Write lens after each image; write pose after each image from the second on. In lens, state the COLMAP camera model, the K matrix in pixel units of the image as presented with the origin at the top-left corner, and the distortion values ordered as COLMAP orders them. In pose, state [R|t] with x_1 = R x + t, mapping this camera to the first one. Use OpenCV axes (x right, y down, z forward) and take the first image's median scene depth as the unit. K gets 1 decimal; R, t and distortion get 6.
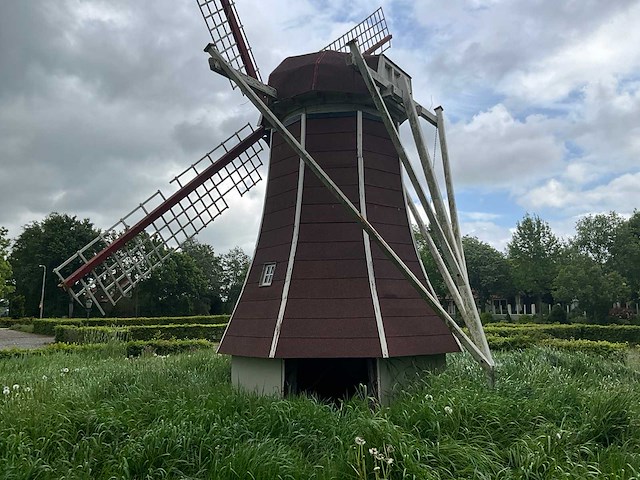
lens RADIAL K [[514.3, 0, 321.6], [0, 514.3, 246.7], [0, 0, 1]] dist [0.067050, -0.118841]
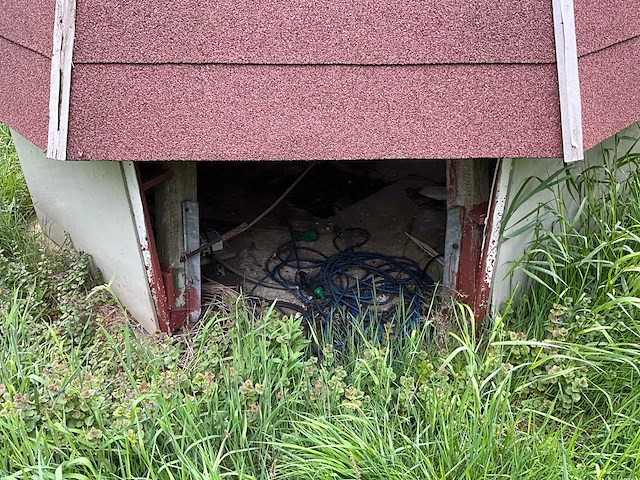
lens RADIAL K [[514.3, 0, 320.3], [0, 514.3, 237.4], [0, 0, 1]] dist [0.067050, -0.118841]
pose [[0.995914, -0.047925, 0.076539, -0.001921], [-0.011789, 0.771311, 0.636349, 0.066084], [-0.089533, -0.634651, 0.767595, 0.545517]]
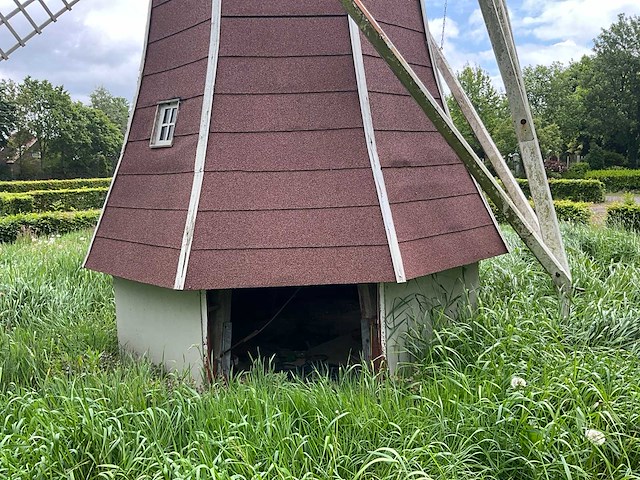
lens RADIAL K [[514.3, 0, 318.3], [0, 514.3, 244.4], [0, 0, 1]] dist [0.067050, -0.118841]
pose [[0.991686, -0.035367, 0.123726, -0.015421], [0.001078, 0.963740, 0.266842, 0.024630], [-0.128677, -0.264490, 0.955765, 0.347950]]
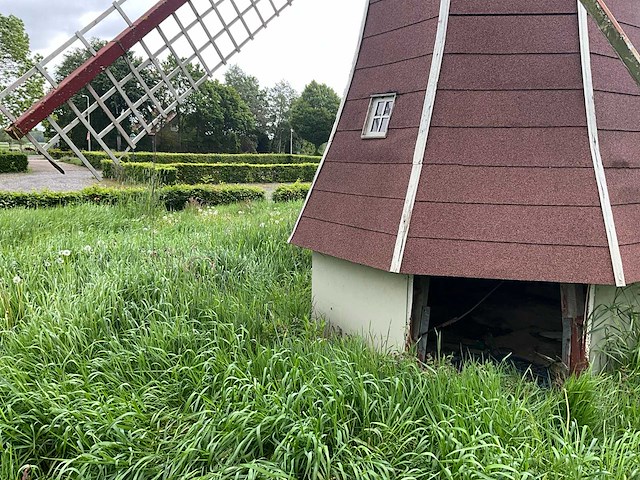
lens RADIAL K [[514.3, 0, 326.3], [0, 514.3, 244.3], [0, 0, 1]] dist [0.067050, -0.118841]
pose [[0.996492, 0.041944, -0.072419, -0.090168], [-0.018285, 0.953549, 0.300681, 0.014815], [0.081666, -0.298302, 0.950971, 0.328561]]
